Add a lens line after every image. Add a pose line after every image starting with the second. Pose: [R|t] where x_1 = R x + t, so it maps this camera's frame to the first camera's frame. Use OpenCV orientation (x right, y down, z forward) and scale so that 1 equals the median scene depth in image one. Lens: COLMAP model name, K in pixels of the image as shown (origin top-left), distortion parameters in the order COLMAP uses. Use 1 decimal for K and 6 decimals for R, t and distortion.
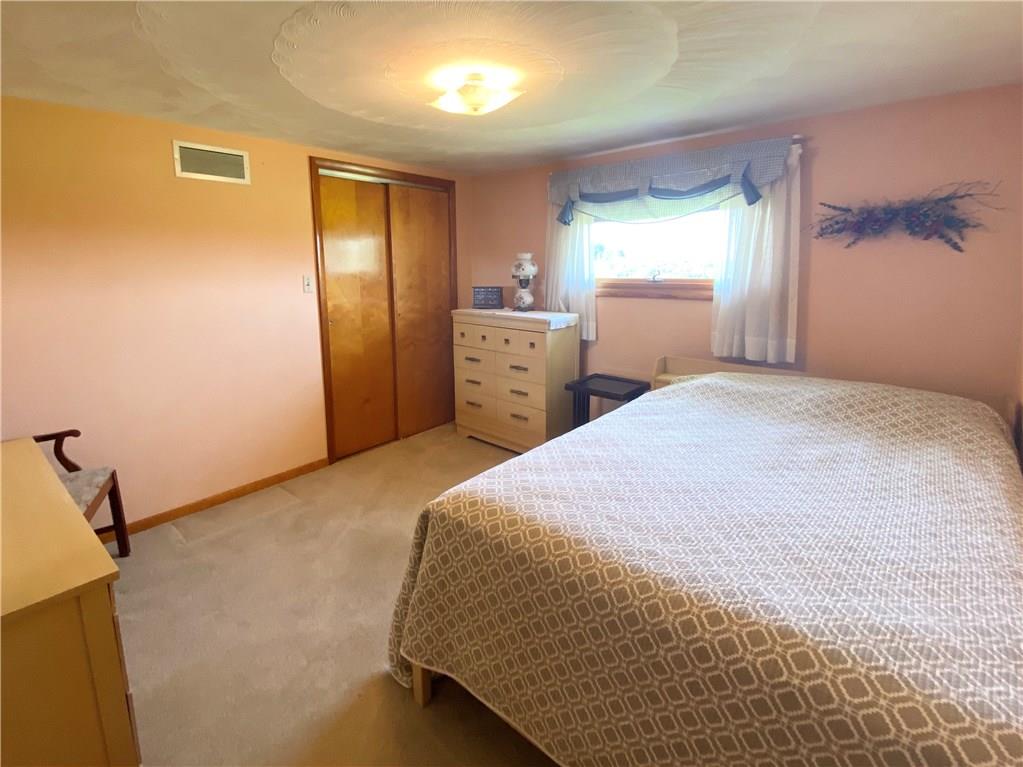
lens RADIAL K [[414.4, 0, 508.2], [0, 414.4, 368.1], [0, 0, 1]] dist [0.001951, -0.009868]
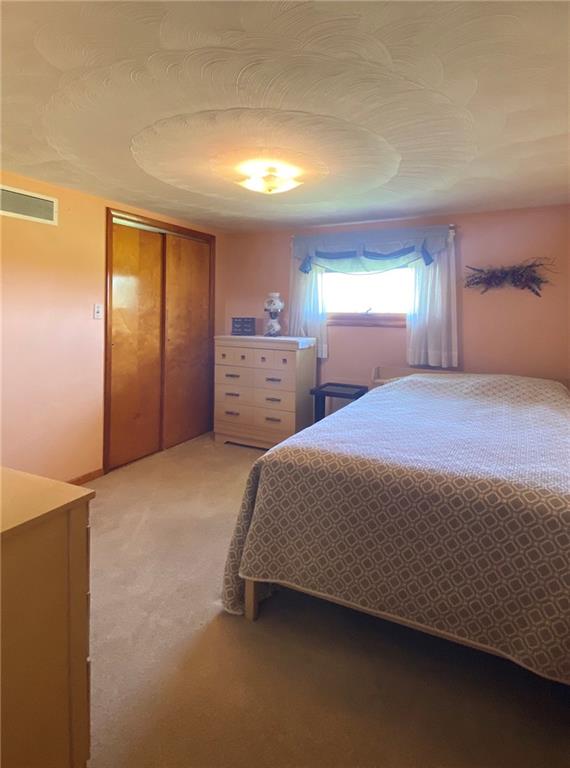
lens RADIAL K [[401.6, 0, 285.0], [0, 401.6, 384.0], [0, 0, 1]] dist [-0.004957, -0.000662]
pose [[0.959141, -0.027393, 0.281598, -0.316423], [0.051613, 0.995541, -0.078955, 0.123295], [-0.278180, 0.090264, 0.956278, -0.221638]]
